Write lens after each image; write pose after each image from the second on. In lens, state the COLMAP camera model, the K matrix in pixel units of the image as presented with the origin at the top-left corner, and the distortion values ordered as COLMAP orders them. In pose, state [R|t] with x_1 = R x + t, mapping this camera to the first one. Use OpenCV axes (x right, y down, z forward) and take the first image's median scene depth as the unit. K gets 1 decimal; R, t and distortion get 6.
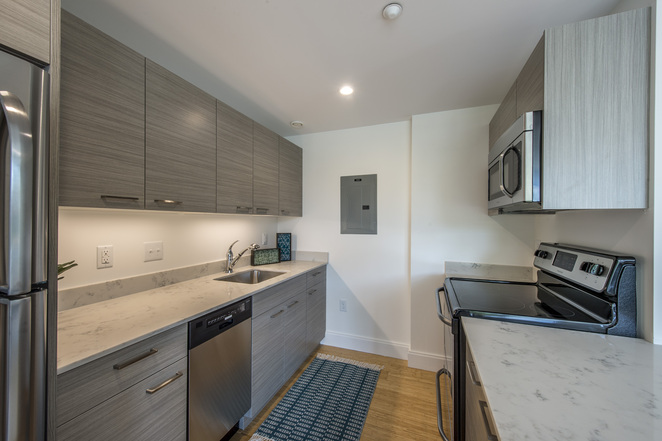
lens RADIAL K [[256.3, 0, 331.0], [0, 256.3, 220.5], [0, 0, 1]] dist [0.008471, 0.000011]
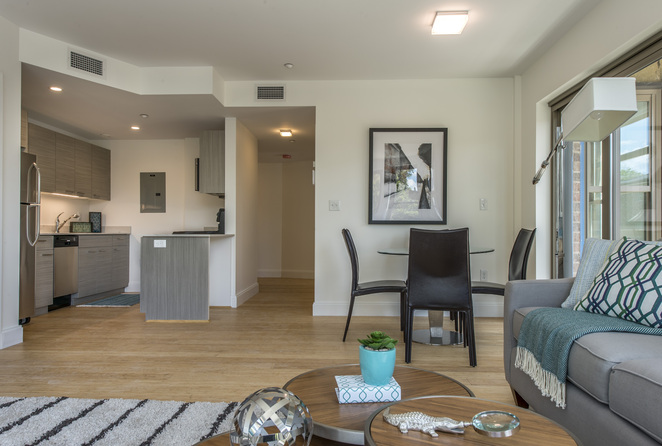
lens RADIAL K [[442.6, 0, 333.3], [0, 442.6, 227.7], [0, 0, 1]] dist [0.008633, -0.000875]
pose [[0.946820, 0.000767, 0.321762, 0.328092], [0.001306, 0.999980, -0.006229, 0.190730], [-0.321761, 0.006318, 0.946800, -2.103812]]
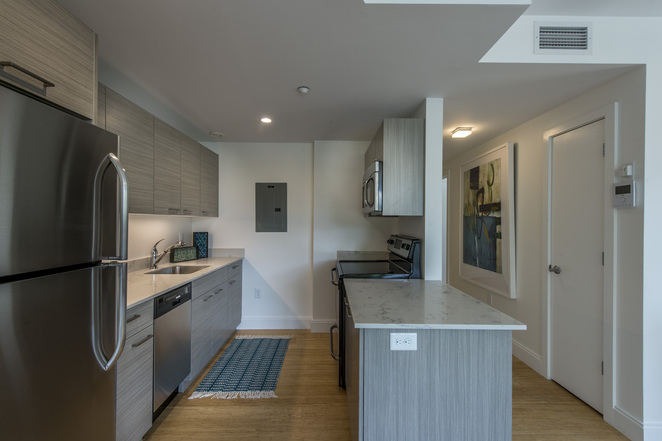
lens RADIAL K [[273.3, 0, 331.0], [0, 273.3, 220.5], [0, 0, 1]] dist [0.013027, -0.000016]
pose [[0.929537, 0.001525, 0.368724, -0.128388], [-0.002314, 0.999996, 0.001698, -0.004358], [-0.368720, -0.002431, 0.929537, -0.355149]]
